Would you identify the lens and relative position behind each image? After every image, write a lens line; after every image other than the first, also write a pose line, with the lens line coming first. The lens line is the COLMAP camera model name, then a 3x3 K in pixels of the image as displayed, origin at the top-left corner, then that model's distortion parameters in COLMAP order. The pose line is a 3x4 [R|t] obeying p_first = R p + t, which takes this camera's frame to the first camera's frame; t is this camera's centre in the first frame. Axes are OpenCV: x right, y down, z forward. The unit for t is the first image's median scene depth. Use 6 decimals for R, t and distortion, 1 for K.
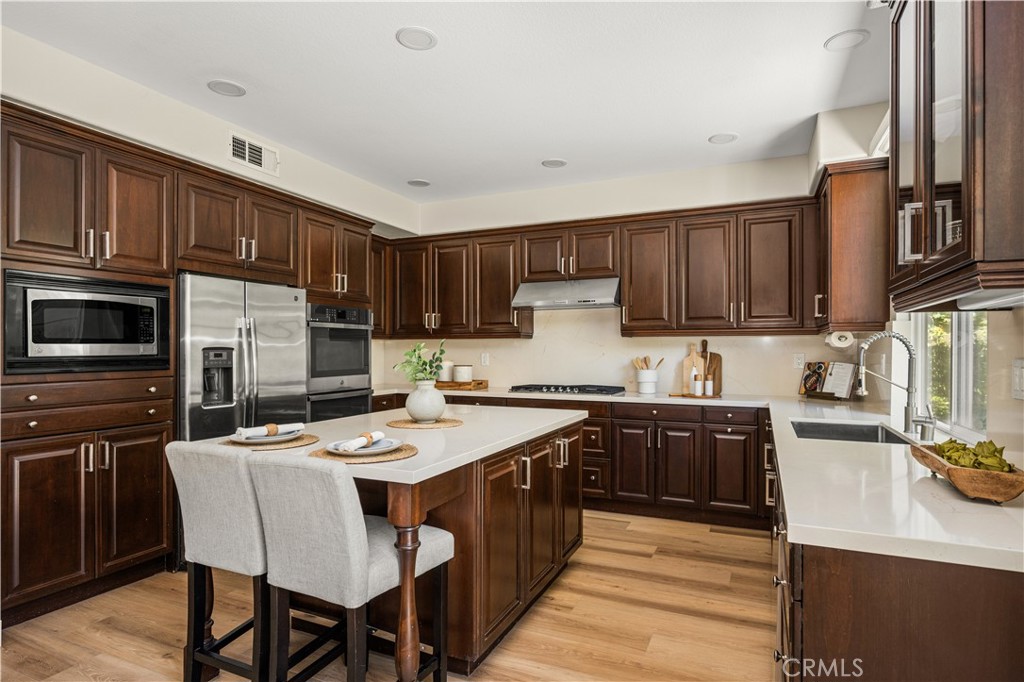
lens RADIAL K [[545.5, 0, 514.1], [0, 545.5, 354.7], [0, 0, 1]] dist [-0.002363, -0.000209]
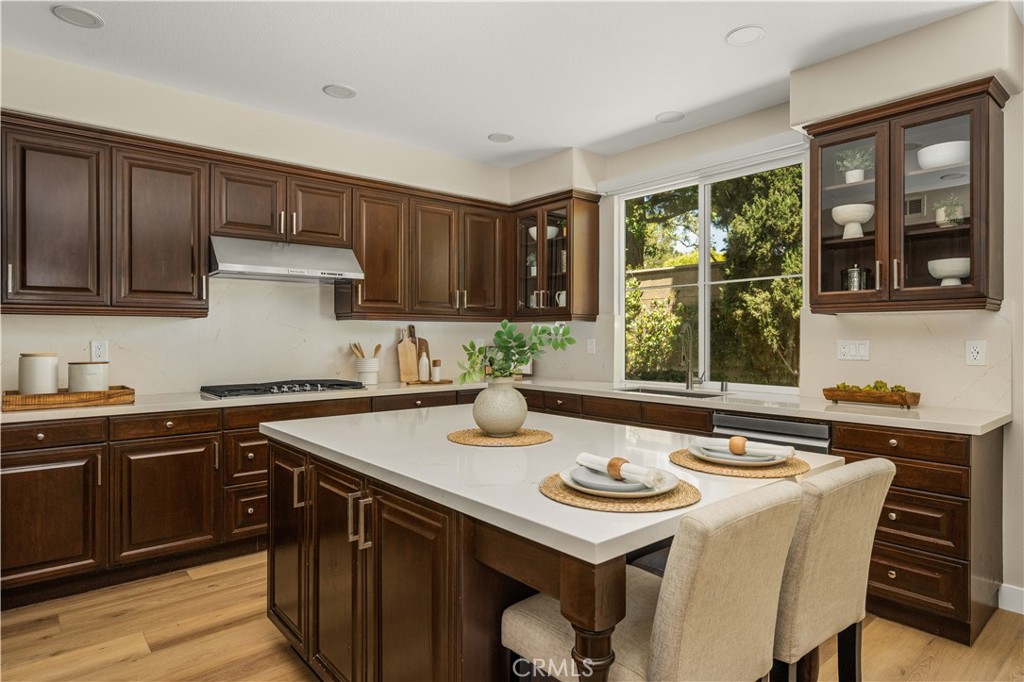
lens RADIAL K [[580.5, 0, 512.0], [0, 580.5, 341.0], [0, 0, 1]] dist [0.000691, 0.000340]
pose [[0.429622, -0.007600, 0.902977, -0.587930], [0.006063, 0.999966, 0.005531, -0.003875], [-0.902989, 0.003098, 0.429653, 0.452371]]
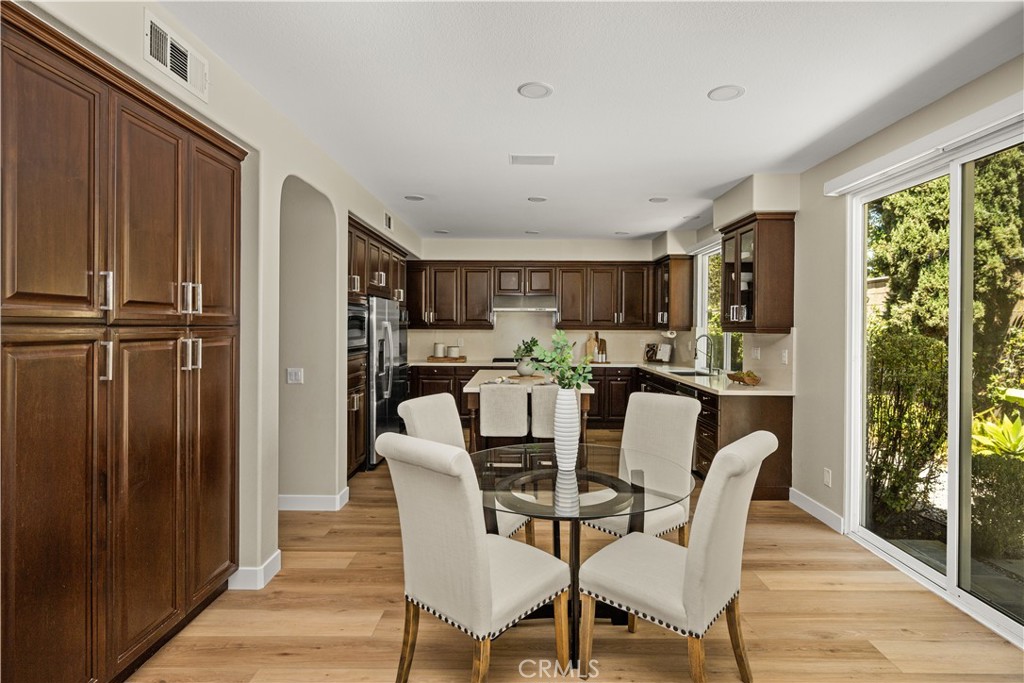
lens RADIAL K [[516.9, 0, 512.0], [0, 516.9, 341.5], [0, 0, 1]] dist [-0.001632, -0.000200]
pose [[0.916761, -0.006593, 0.399381, -0.688132], [-0.002883, 0.999729, 0.023121, -0.038536], [-0.399425, -0.022348, 0.916494, -0.536115]]
